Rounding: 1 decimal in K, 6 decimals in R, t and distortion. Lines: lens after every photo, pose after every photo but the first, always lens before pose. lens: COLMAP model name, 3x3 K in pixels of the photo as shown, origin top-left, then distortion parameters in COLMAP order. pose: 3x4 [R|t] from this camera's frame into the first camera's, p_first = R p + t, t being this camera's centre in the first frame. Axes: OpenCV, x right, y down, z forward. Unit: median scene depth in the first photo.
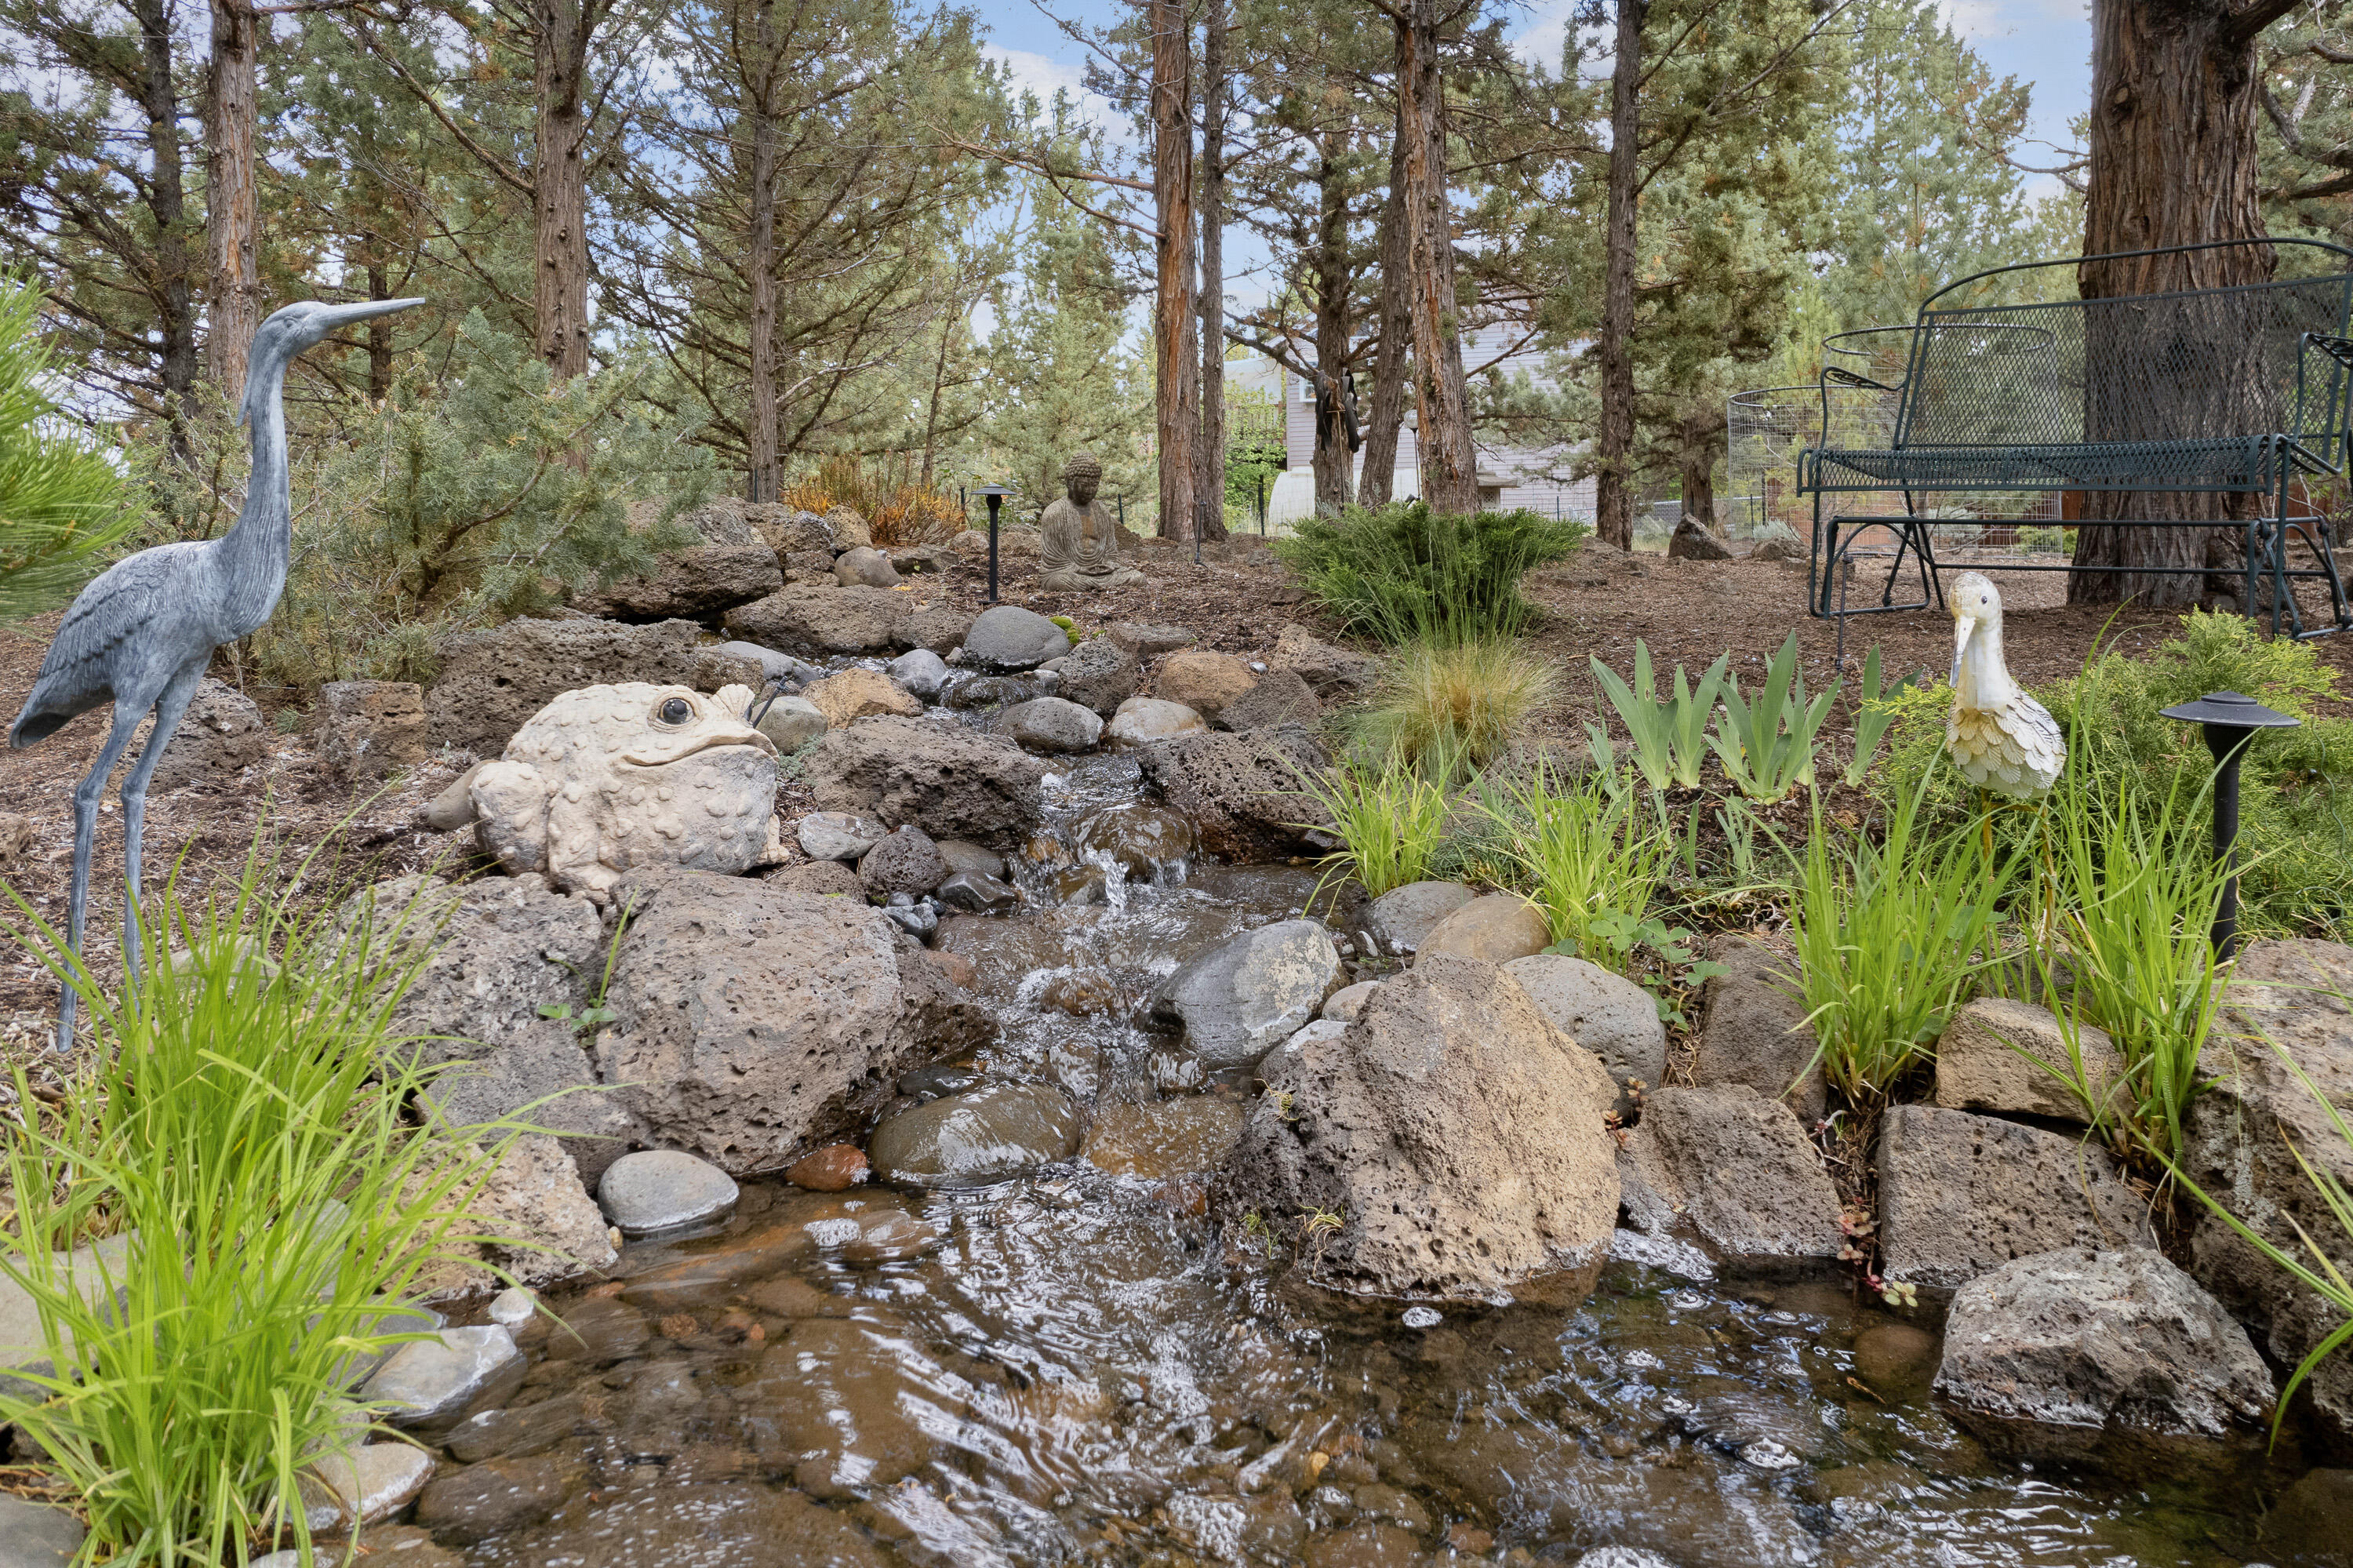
lens RADIAL K [[1488.1, 0, 1175.7], [0, 1488.1, 777.3], [0, 0, 1]] dist [-0.039818, 0.017882]
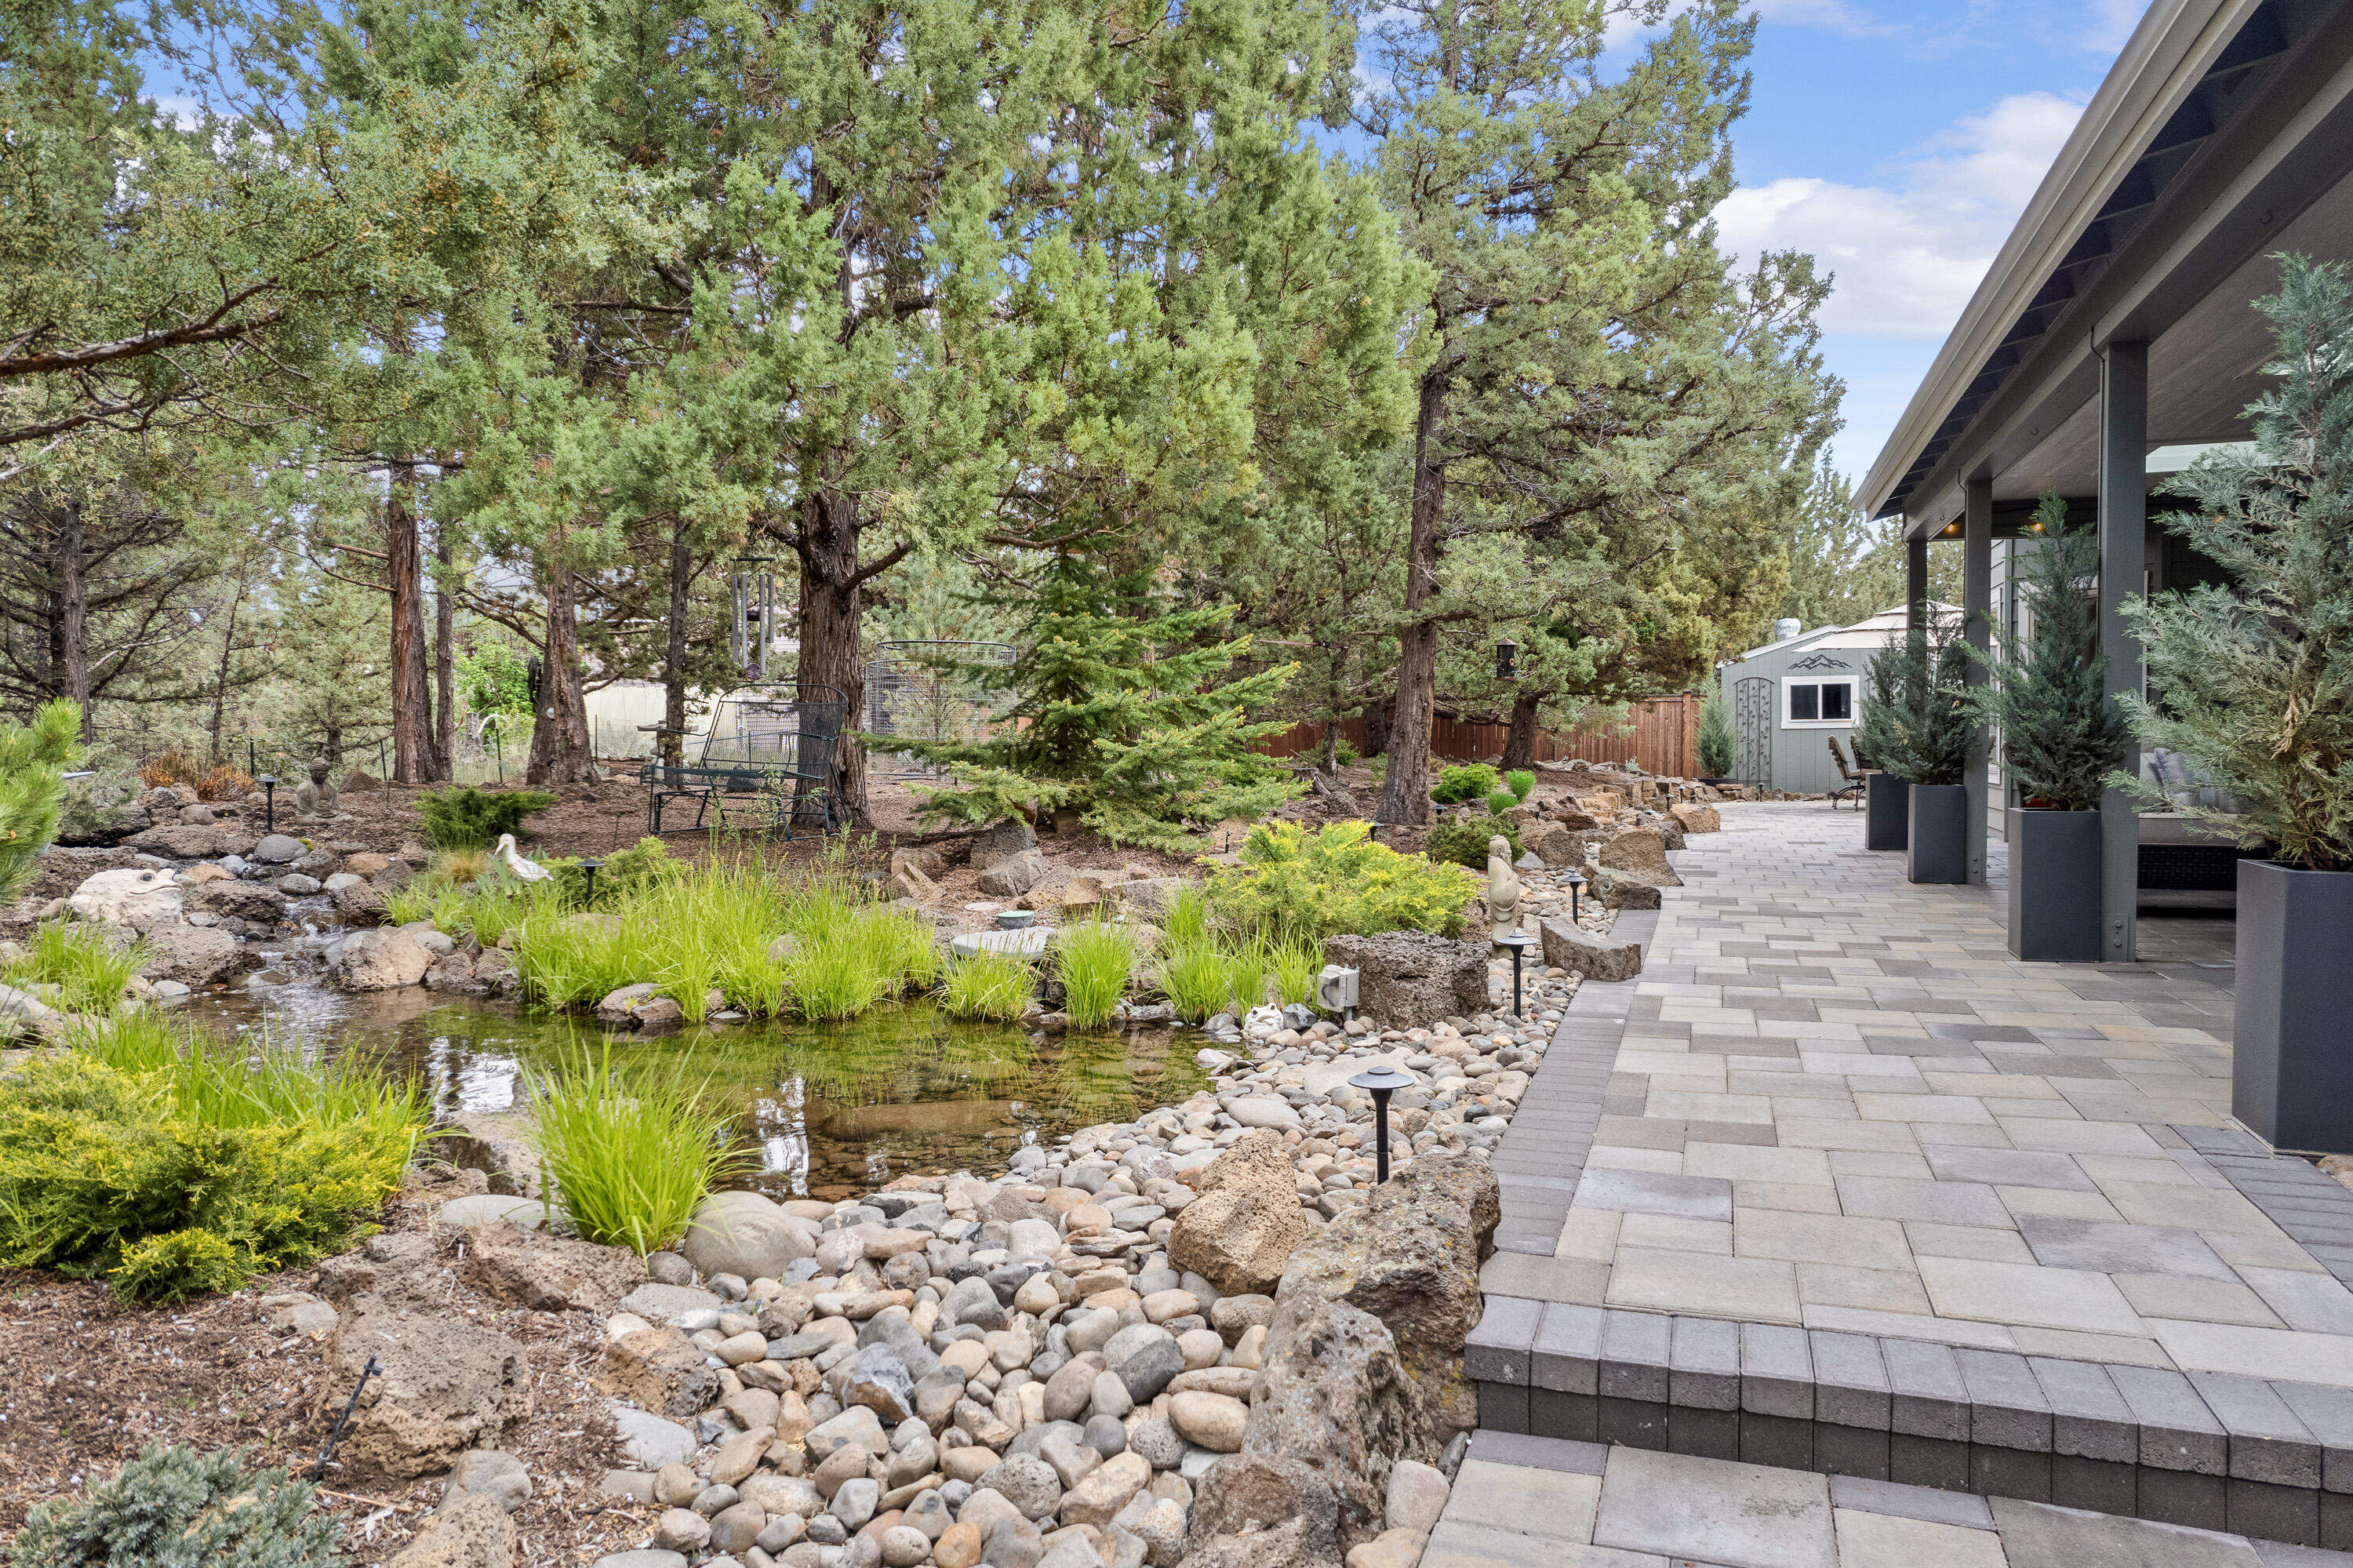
lens RADIAL K [[1488.1, 0, 1170.7], [0, 1488.1, 797.7], [0, 0, 1]] dist [-0.039818, 0.017882]
pose [[0.912798, -0.012102, 0.408231, 0.232760], [0.058701, 0.993070, -0.101815, 0.145361], [-0.404170, 0.116900, 0.907183, -1.697874]]
